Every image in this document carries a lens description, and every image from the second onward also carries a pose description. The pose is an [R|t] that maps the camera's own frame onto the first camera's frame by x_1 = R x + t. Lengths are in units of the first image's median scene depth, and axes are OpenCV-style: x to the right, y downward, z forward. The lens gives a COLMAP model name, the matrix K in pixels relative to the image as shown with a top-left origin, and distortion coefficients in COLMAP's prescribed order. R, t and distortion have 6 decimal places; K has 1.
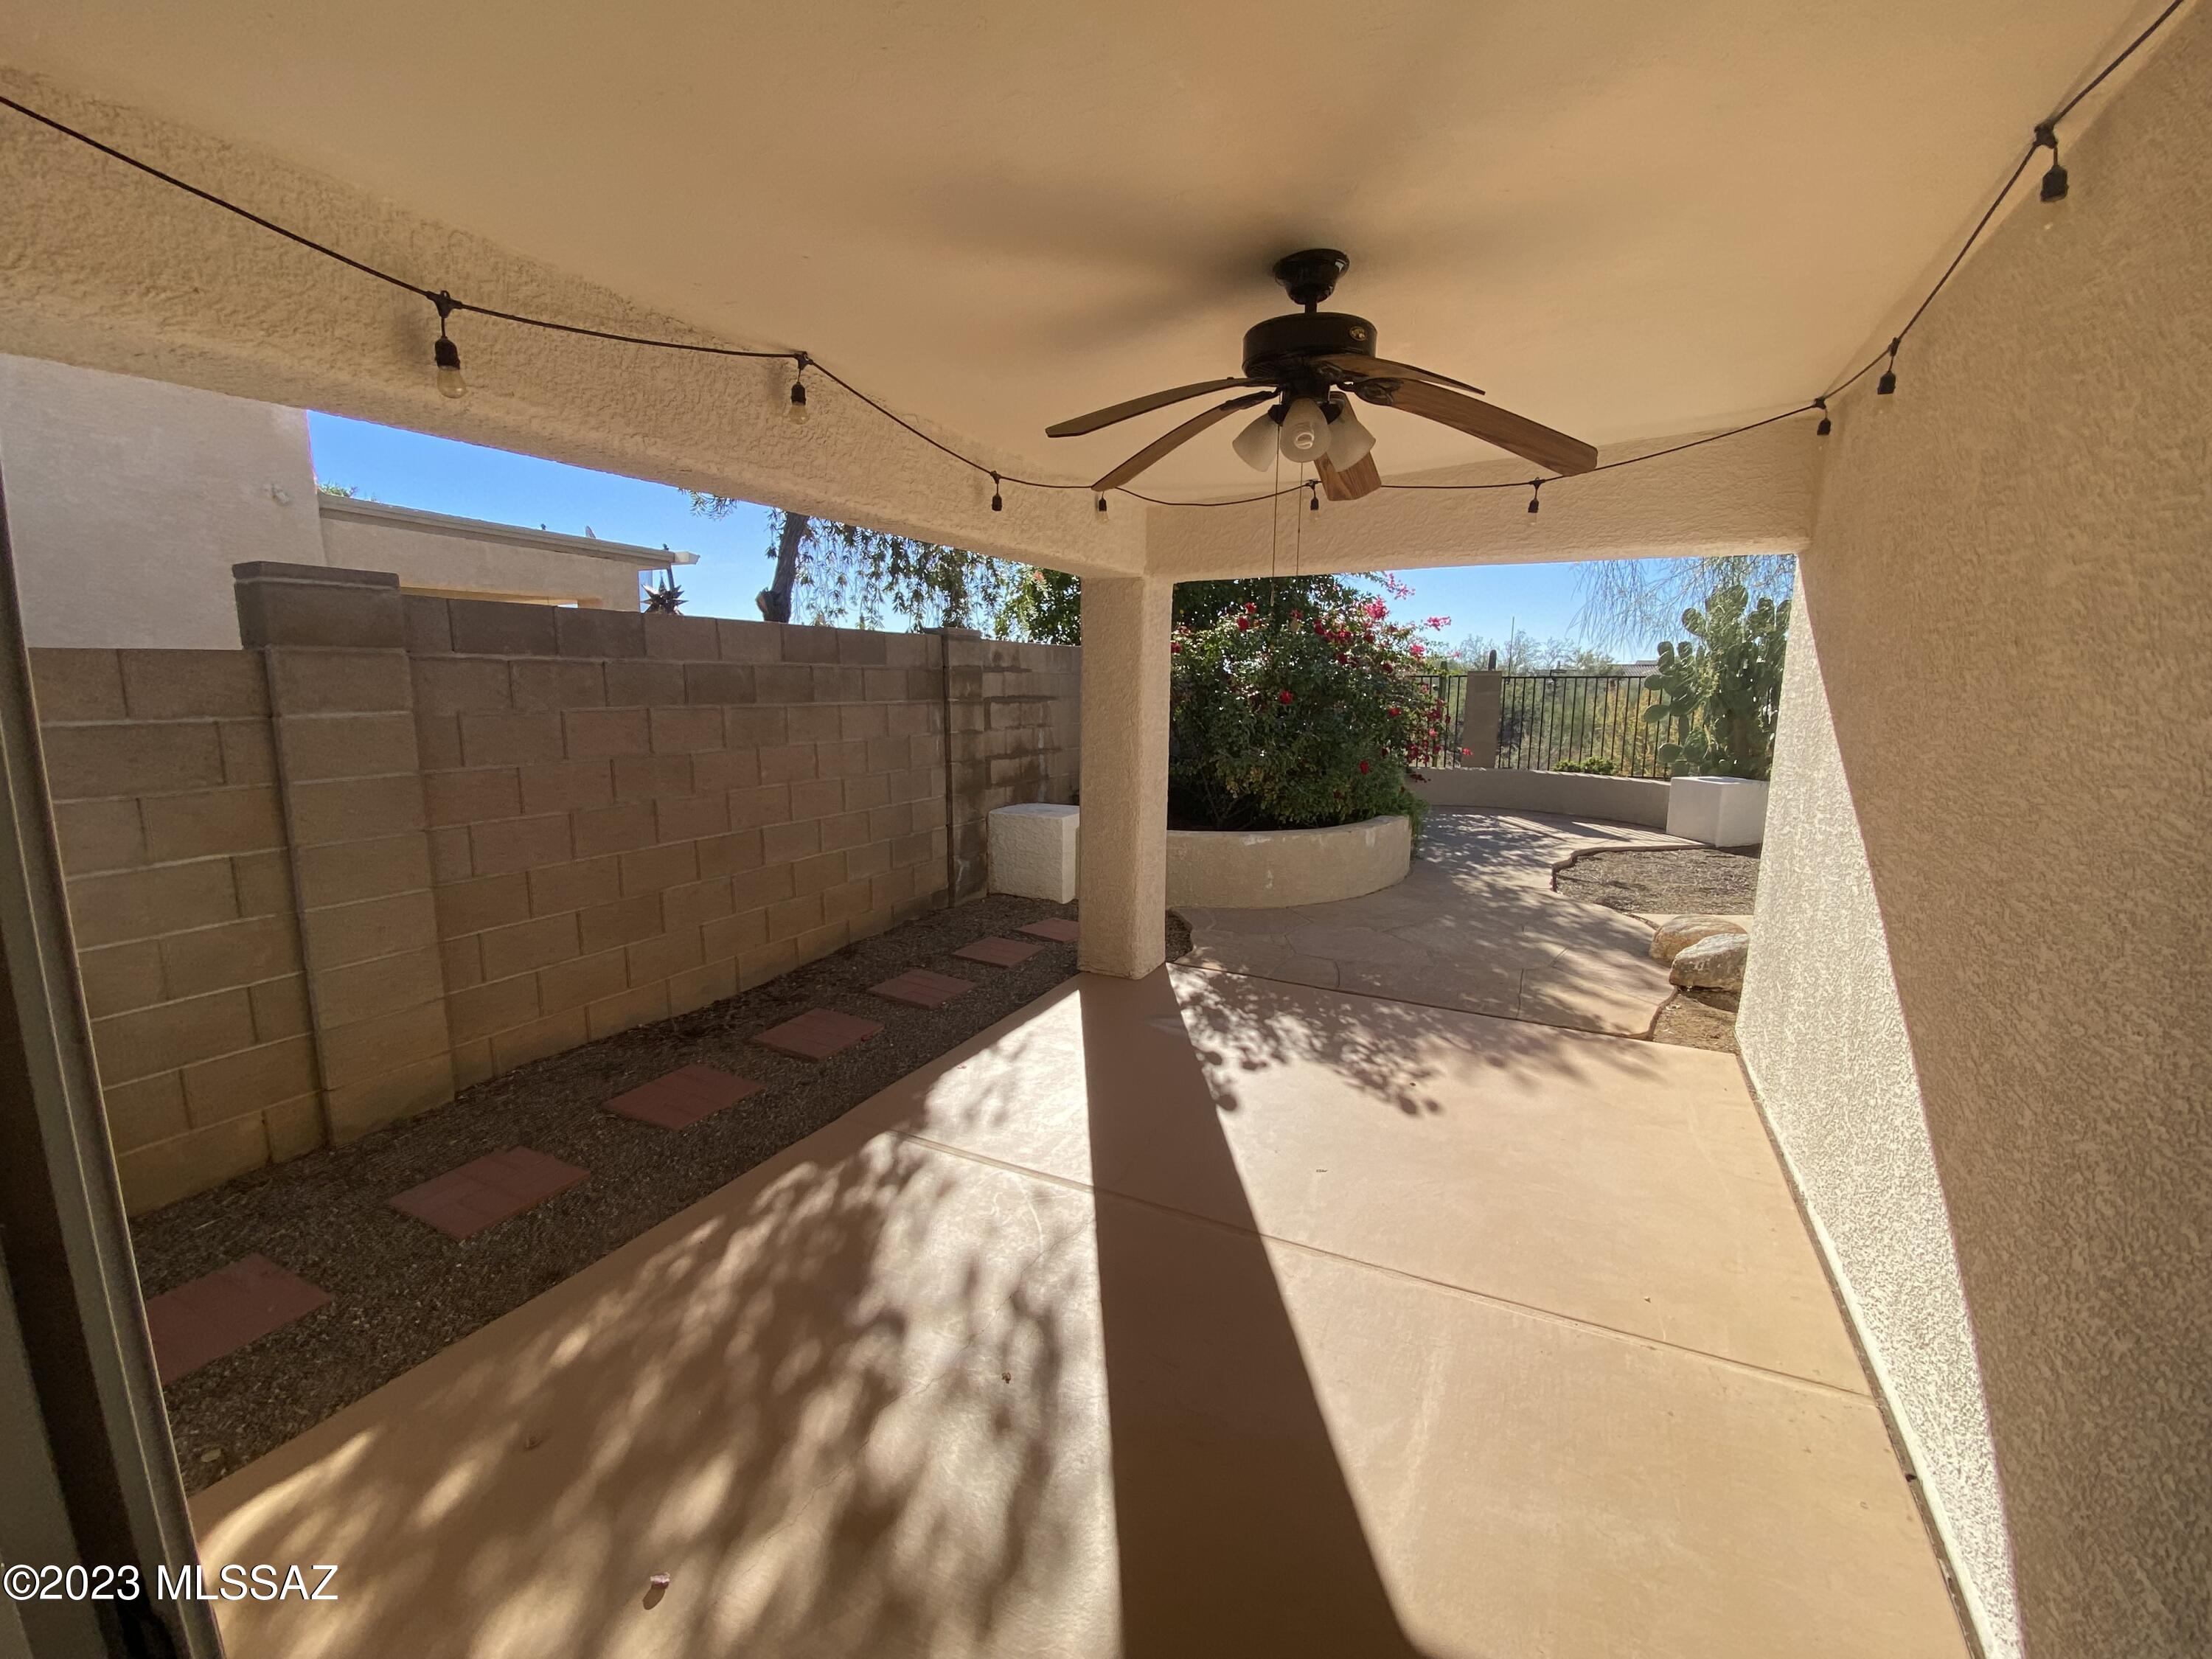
lens RADIAL K [[942.5, 0, 1107.8], [0, 942.5, 836.0], [0, 0, 1]] dist [0.000235, -0.000484]
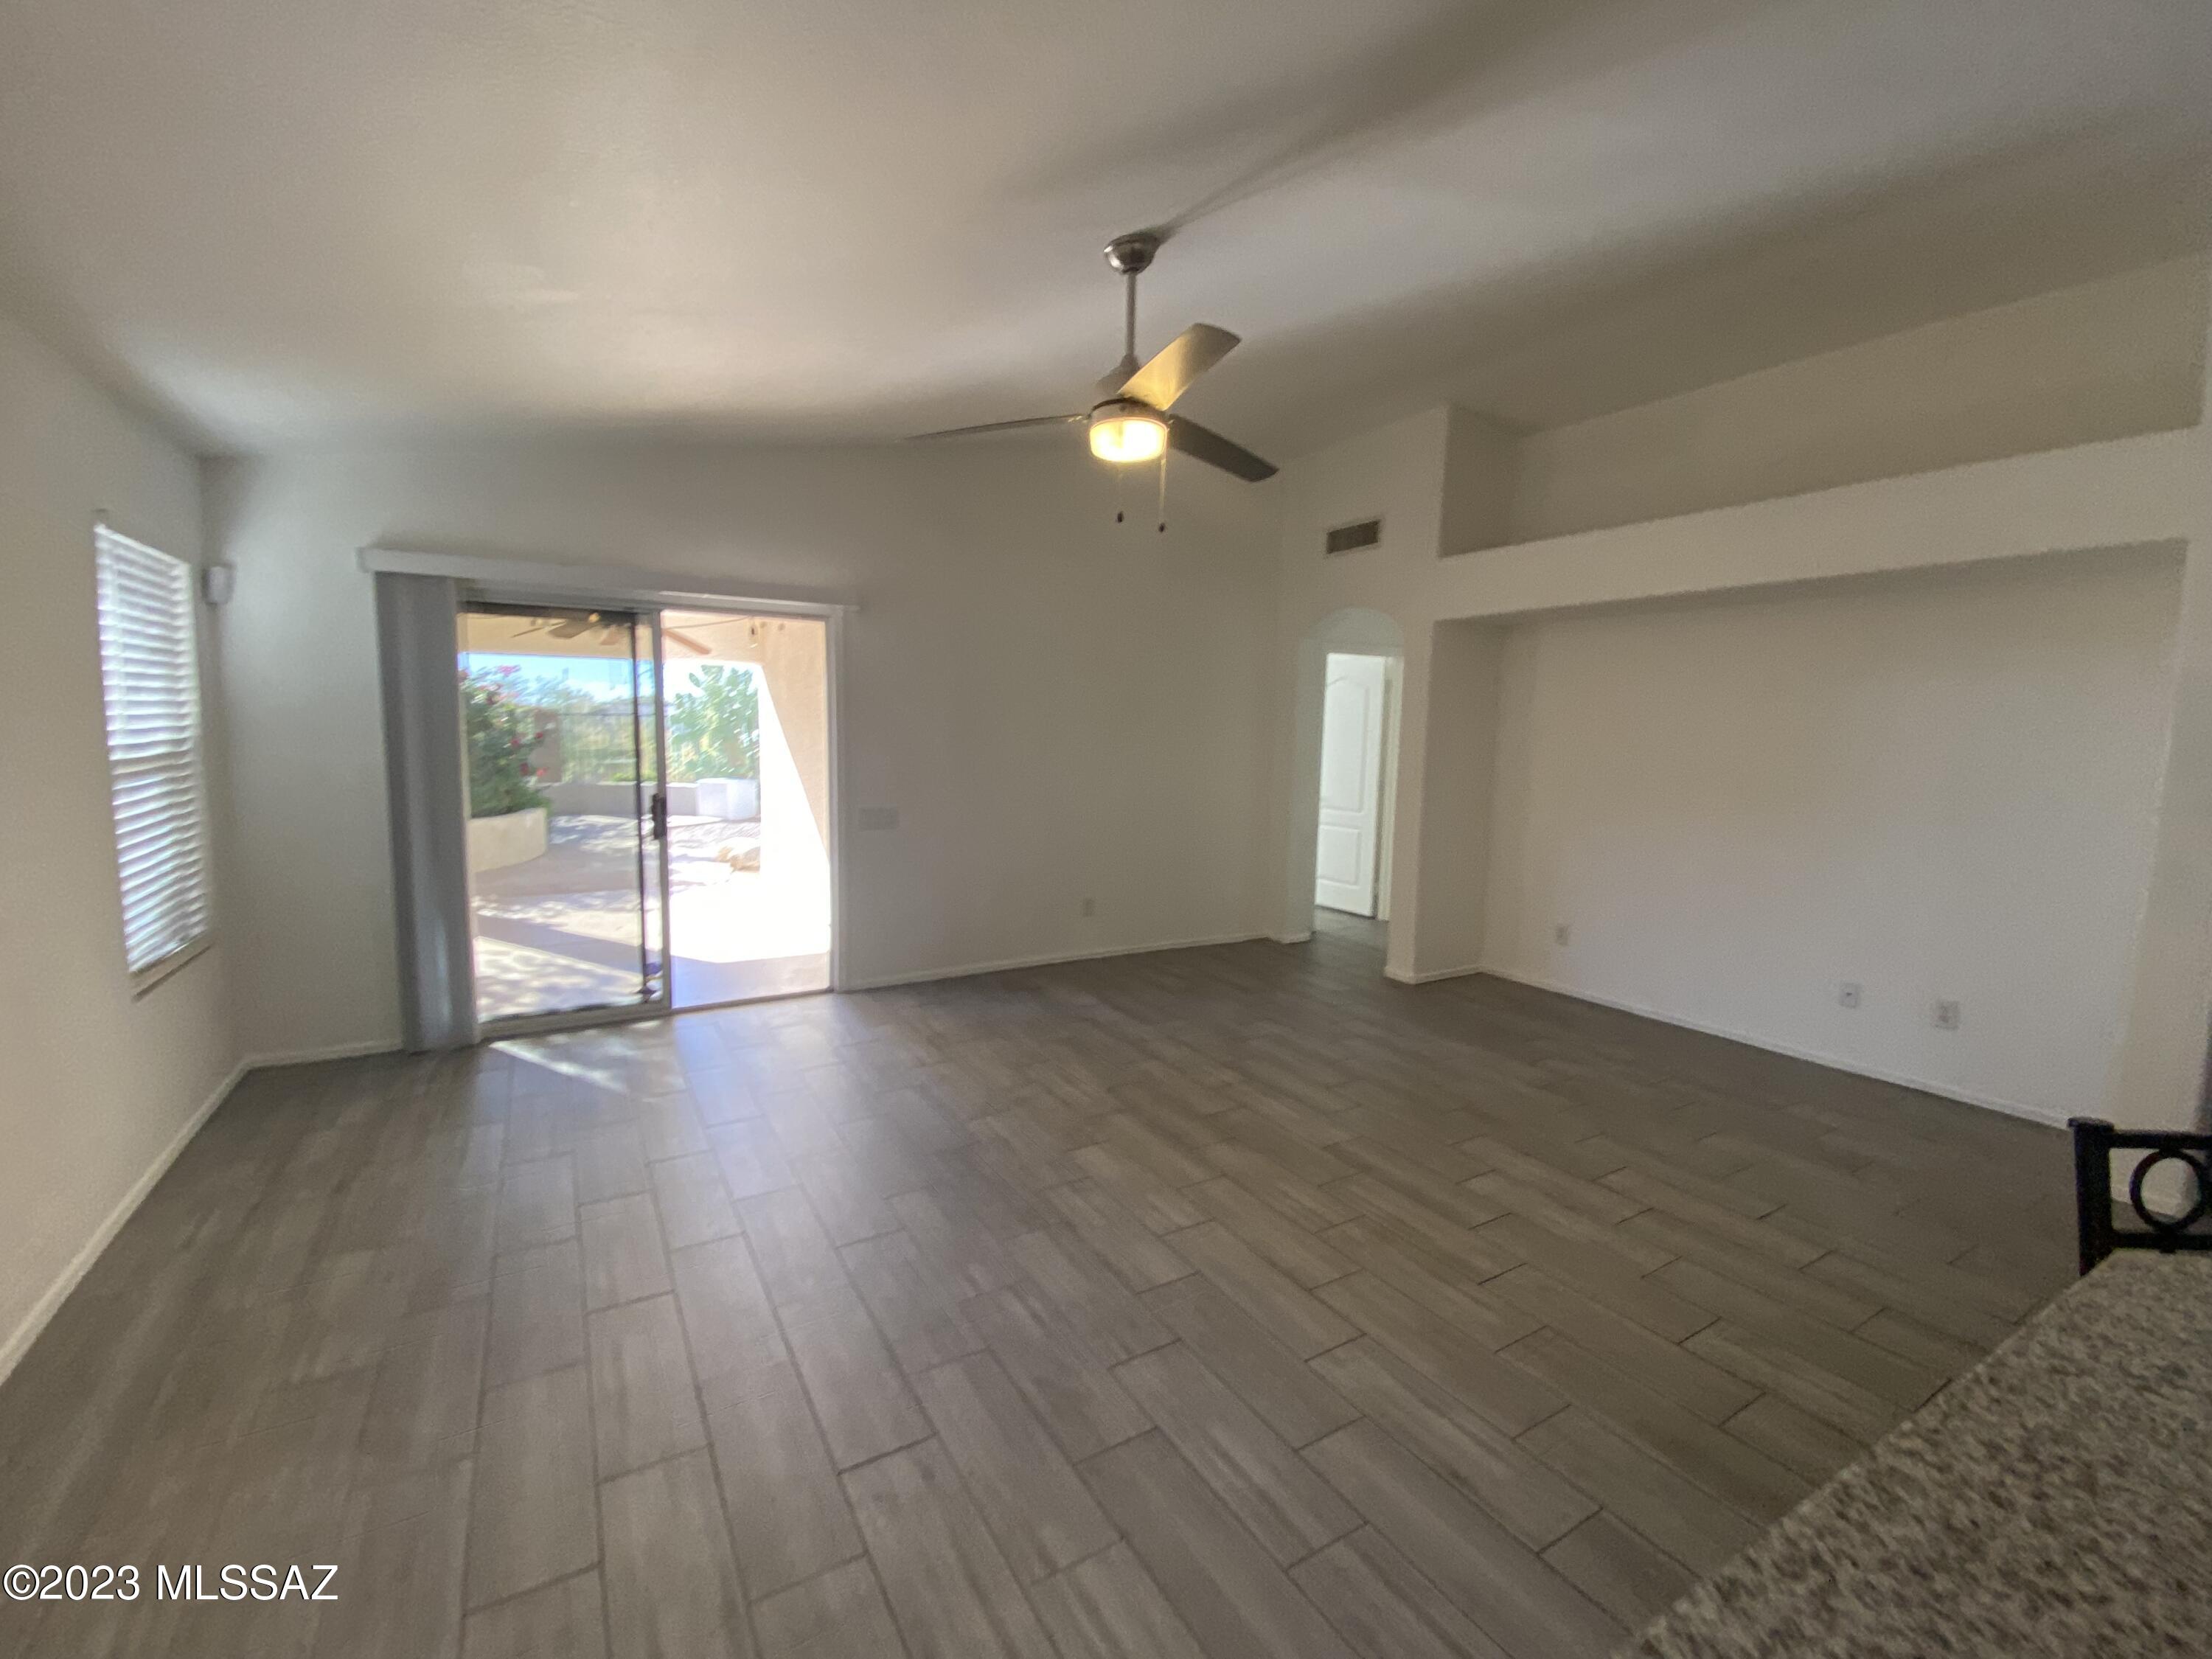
lens RADIAL K [[942.5, 0, 1104.4], [0, 942.5, 841.1], [0, 0, 1]] dist [0.000235, -0.000484]
pose [[0.553784, -0.095862, 0.827123, -0.343264], [0.123172, 0.991854, 0.032487, 0.073741], [-0.823500, 0.083887, 0.561081, -0.441655]]
